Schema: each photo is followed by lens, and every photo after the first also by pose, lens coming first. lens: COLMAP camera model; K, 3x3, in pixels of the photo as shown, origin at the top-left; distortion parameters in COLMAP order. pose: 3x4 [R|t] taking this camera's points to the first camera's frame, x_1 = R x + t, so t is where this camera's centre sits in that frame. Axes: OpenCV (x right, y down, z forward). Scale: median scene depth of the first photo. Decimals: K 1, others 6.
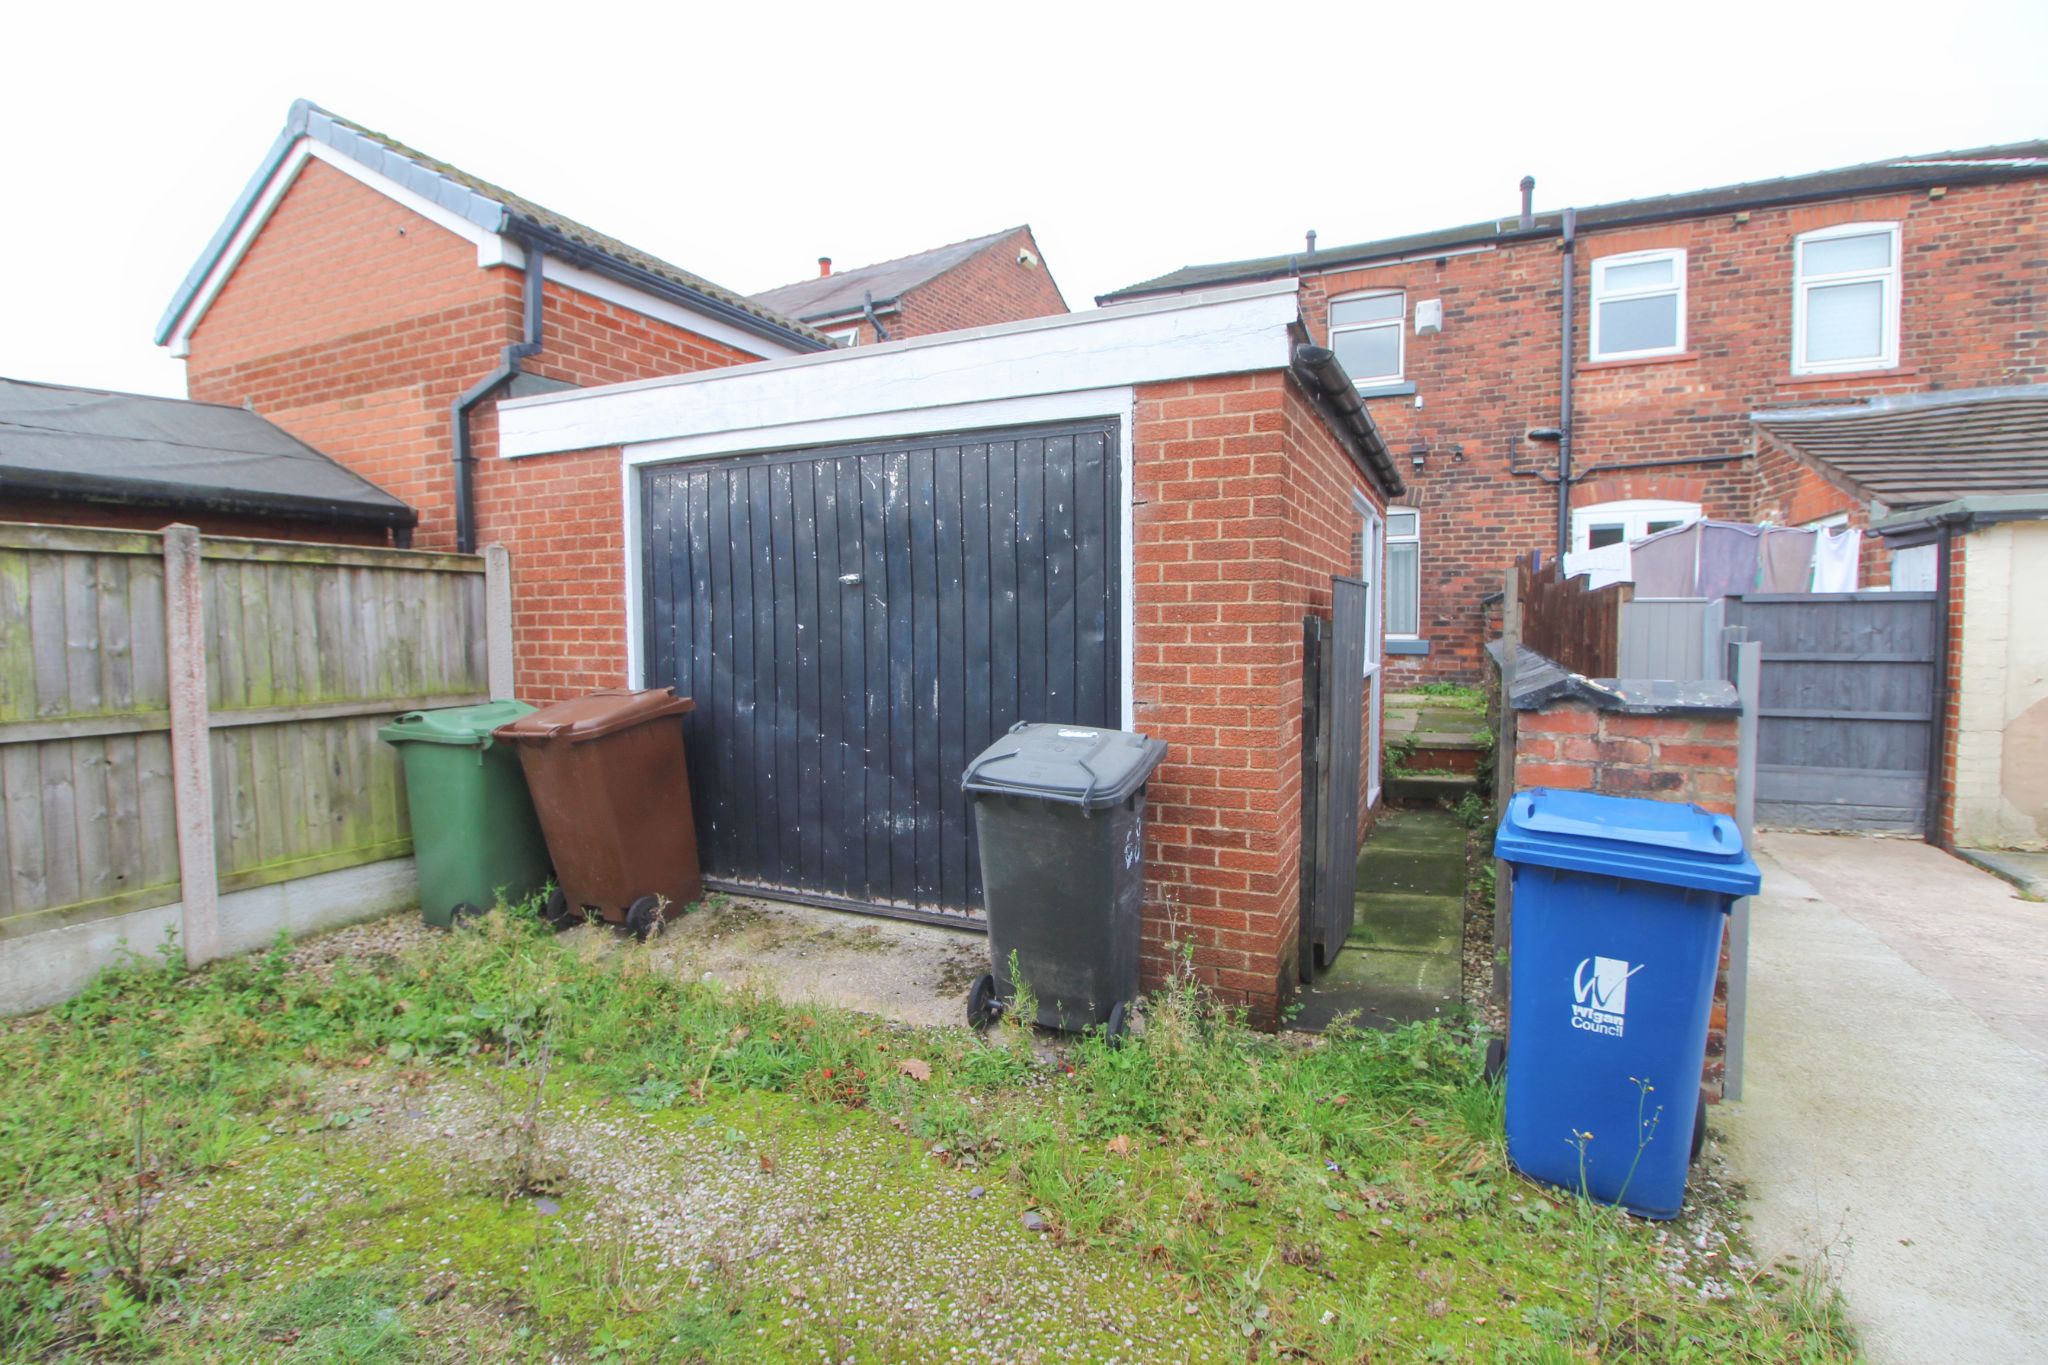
lens RADIAL K [[943.2, 0, 1024.3], [0, 943.2, 680.6], [0, 0, 1]] dist [-0.021509, -0.003386]
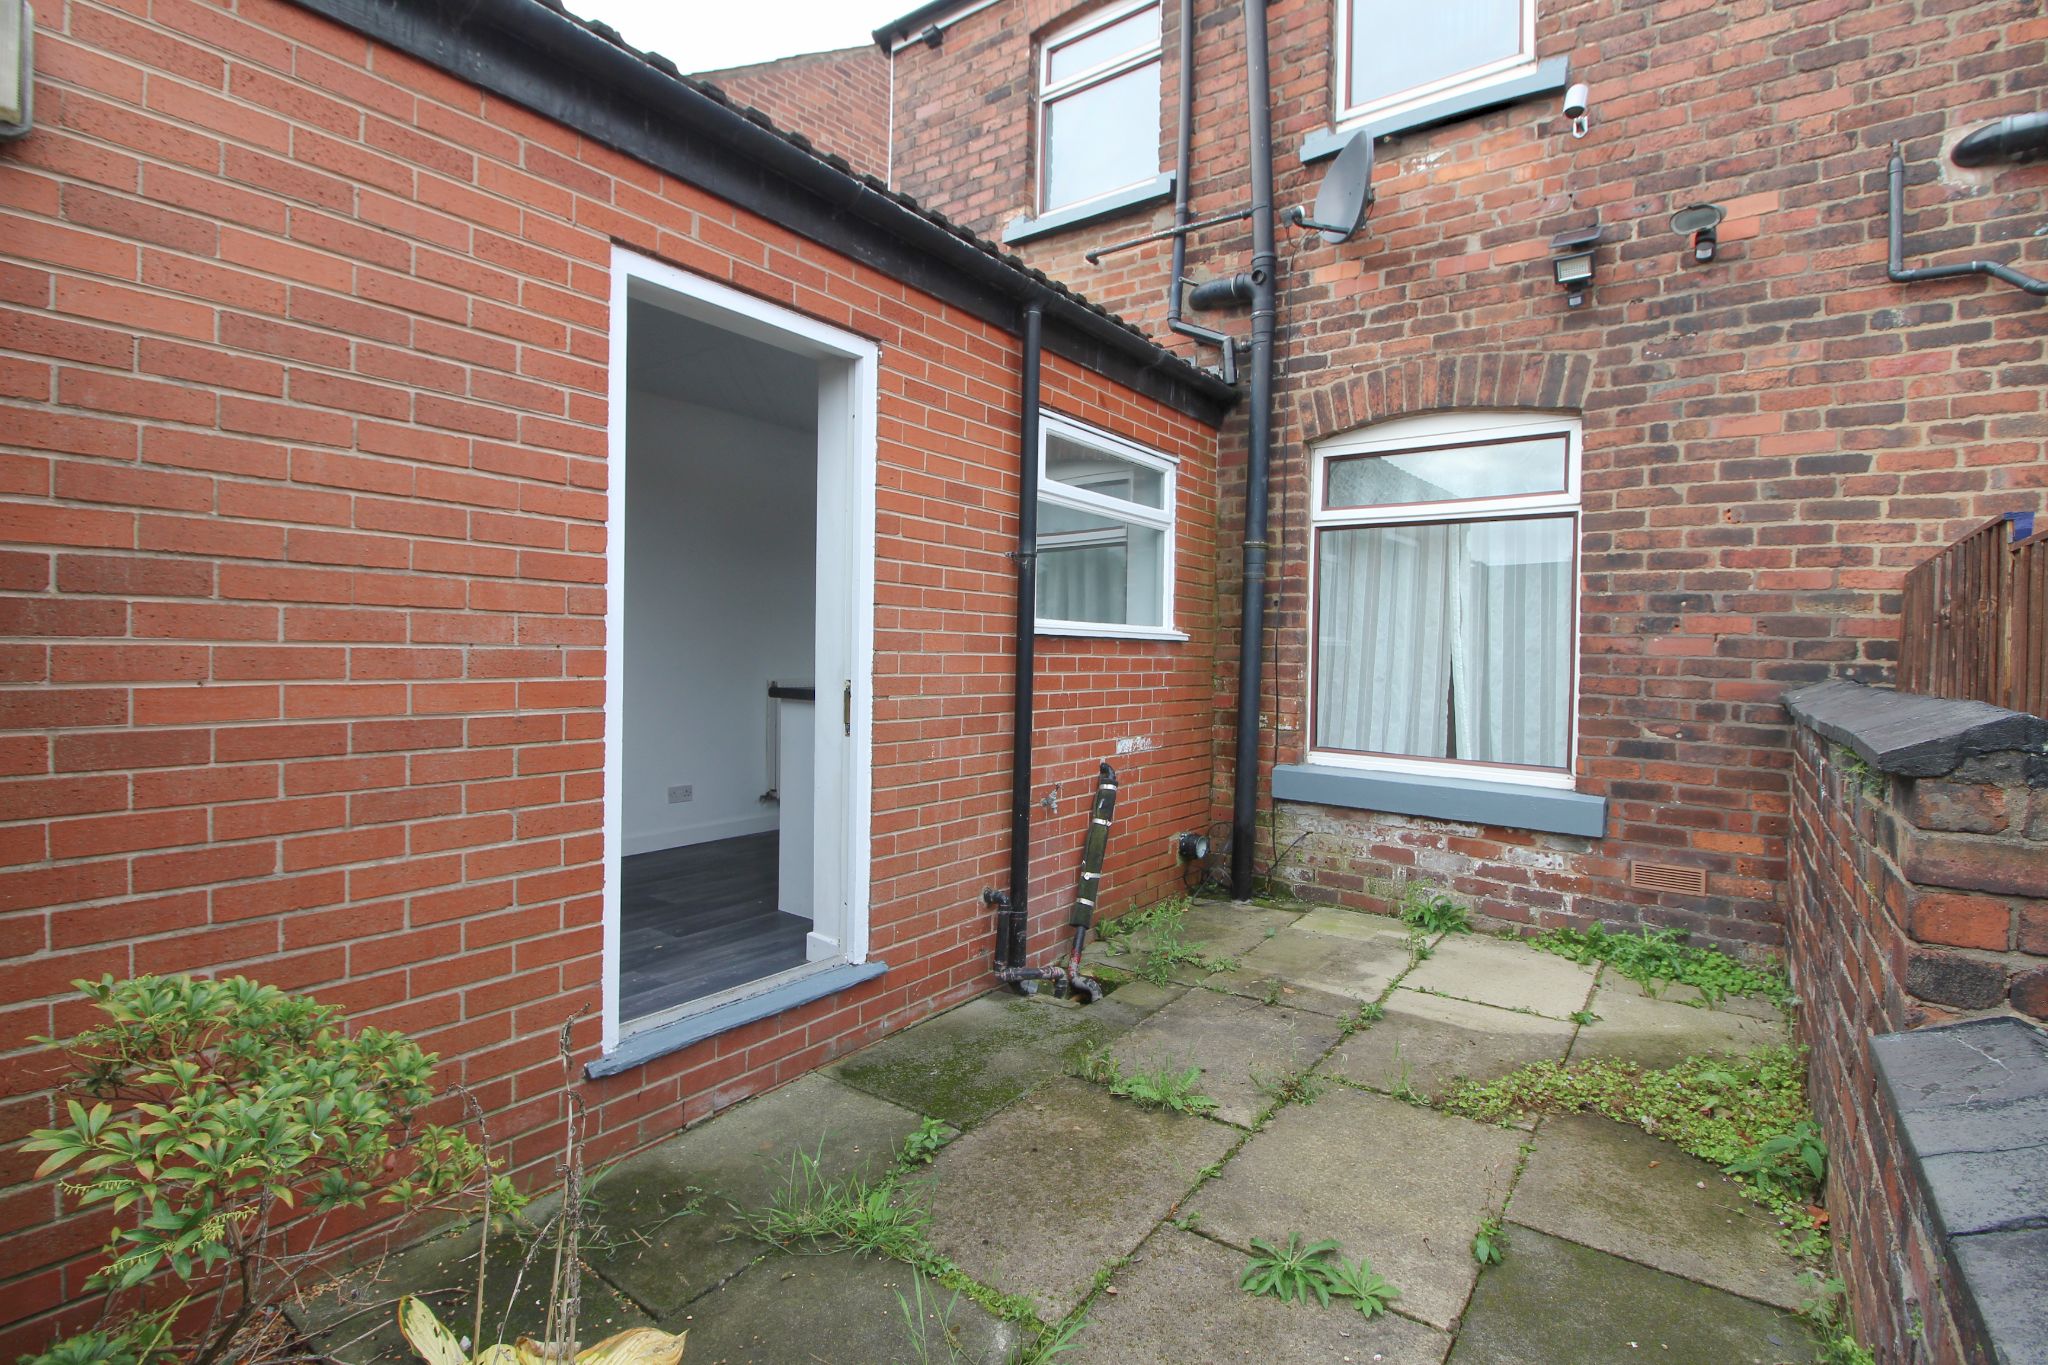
lens RADIAL K [[943.2, 0, 1023.4], [0, 943.2, 674.7], [0, 0, 1]] dist [-0.021509, -0.003386]
pose [[0.984938, 0.026551, -0.170858, 0.286712], [-0.033262, 0.998779, -0.036535, -0.069680], [0.169679, 0.041668, 0.984618, 0.644731]]
